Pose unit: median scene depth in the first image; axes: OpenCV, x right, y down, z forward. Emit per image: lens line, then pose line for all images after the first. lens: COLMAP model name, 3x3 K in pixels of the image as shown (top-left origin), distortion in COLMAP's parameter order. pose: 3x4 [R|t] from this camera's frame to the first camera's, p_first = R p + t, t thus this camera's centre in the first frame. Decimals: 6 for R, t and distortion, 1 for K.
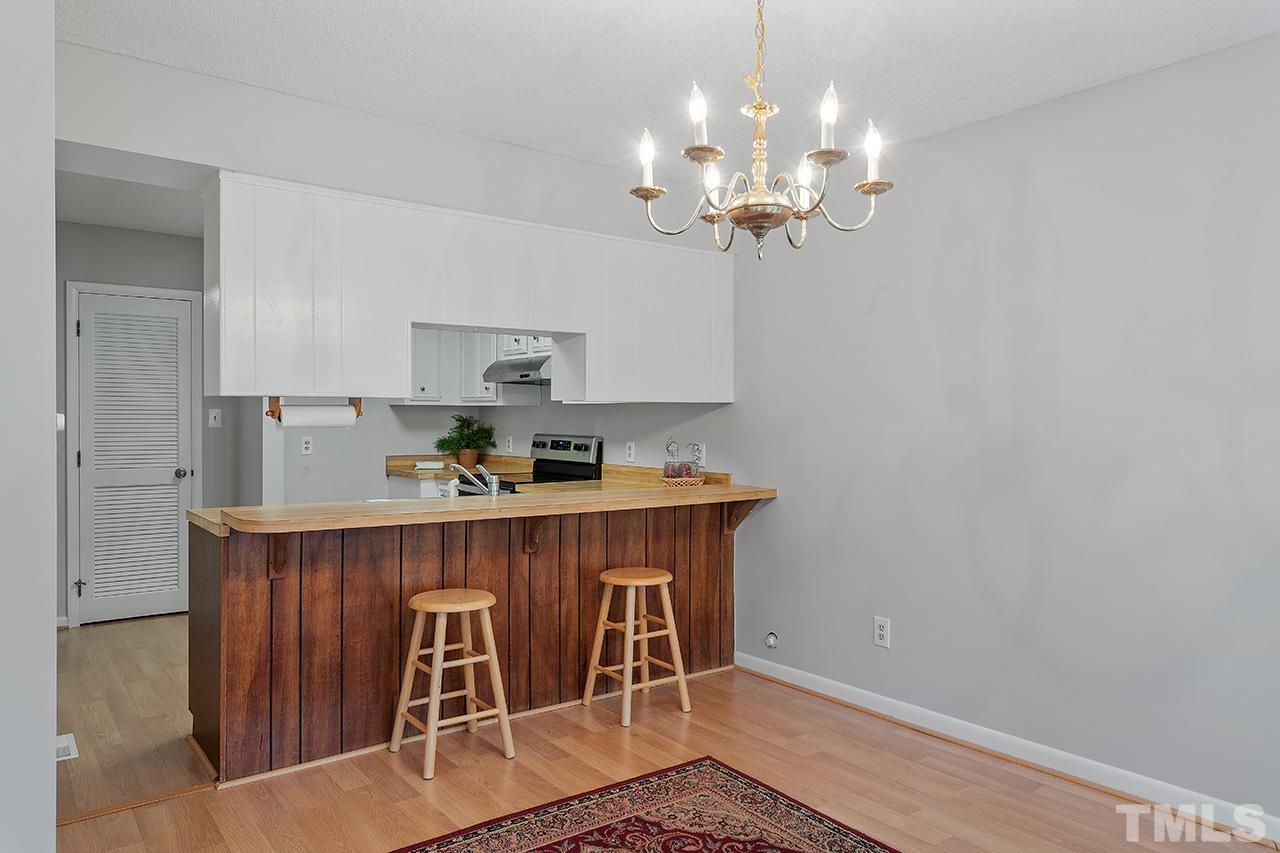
lens RADIAL K [[860.9, 0, 641.3], [0, 860.9, 422.3], [0, 0, 1]] dist [0.001250, 0.000046]
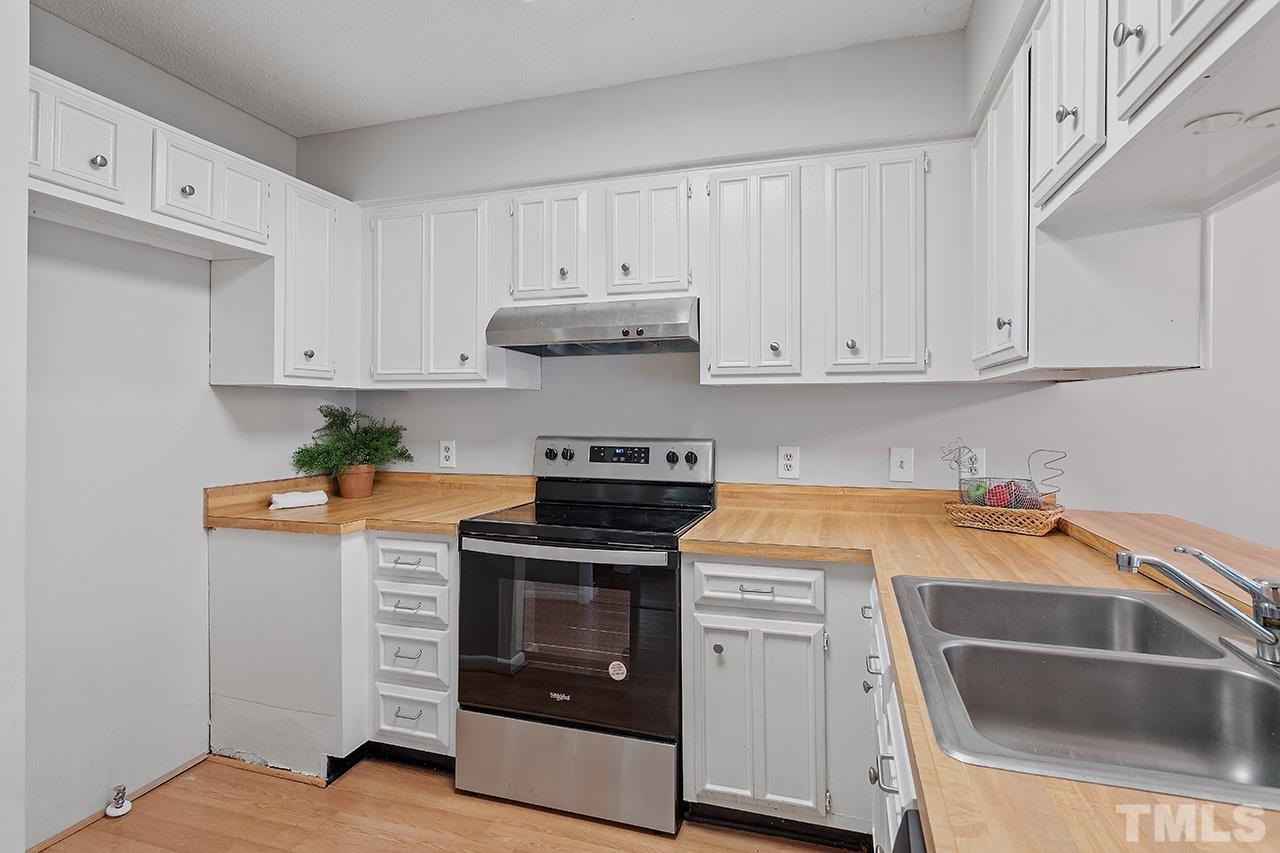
lens RADIAL K [[623.3, 0, 642.7], [0, 623.3, 416.4], [0, 0, 1]] dist [0.006204, 0.000730]
pose [[0.808970, -0.003905, 0.587837, -0.301990], [0.005689, 0.999983, -0.001185, 0.000311], [-0.587823, 0.004303, 0.808978, 0.564416]]
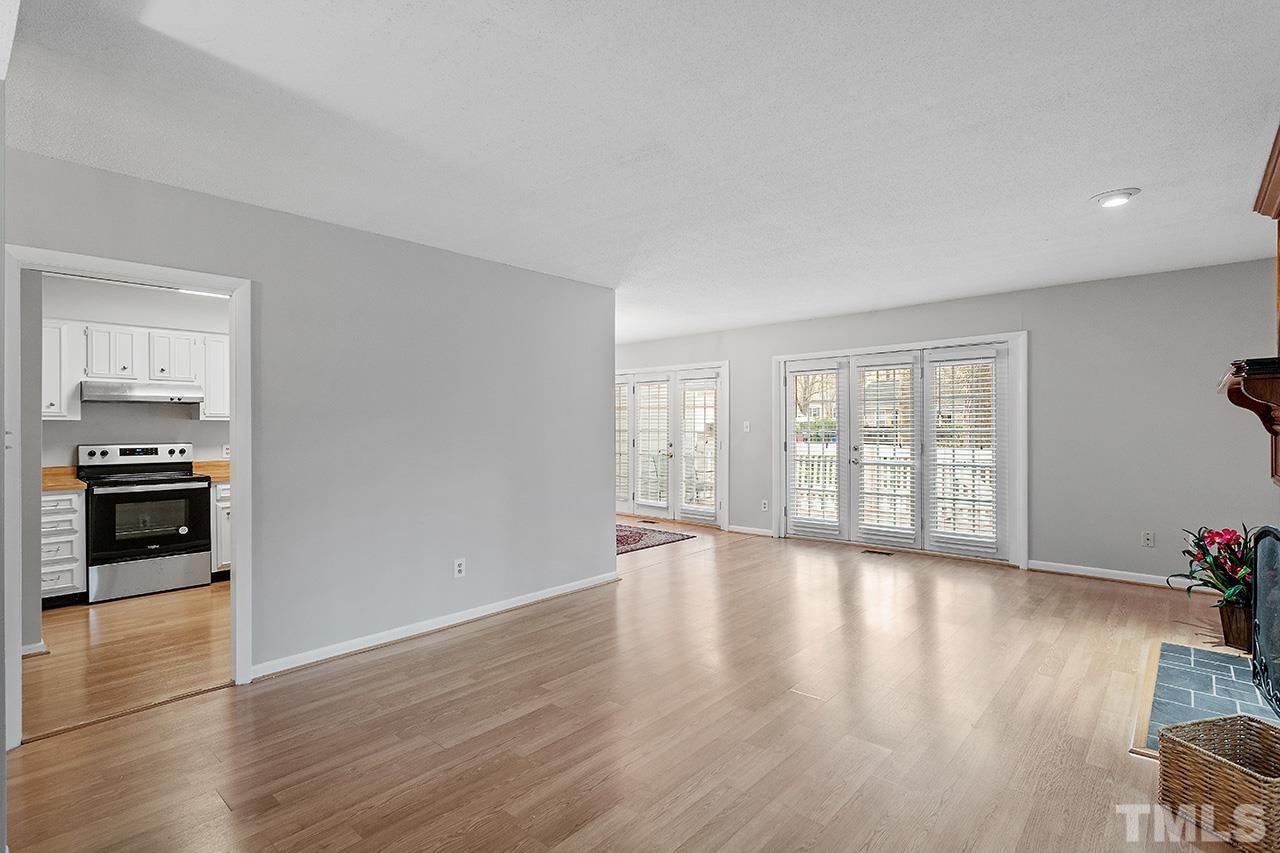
lens RADIAL K [[623.3, 0, 641.5], [0, 623.3, 426.2], [0, 0, 1]] dist [0.006204, 0.000730]
pose [[-0.204309, -0.001423, 0.978905, -1.031666], [0.013454, 0.999900, 0.004262, -0.004580], [-0.978814, 0.014041, -0.204269, 0.407609]]
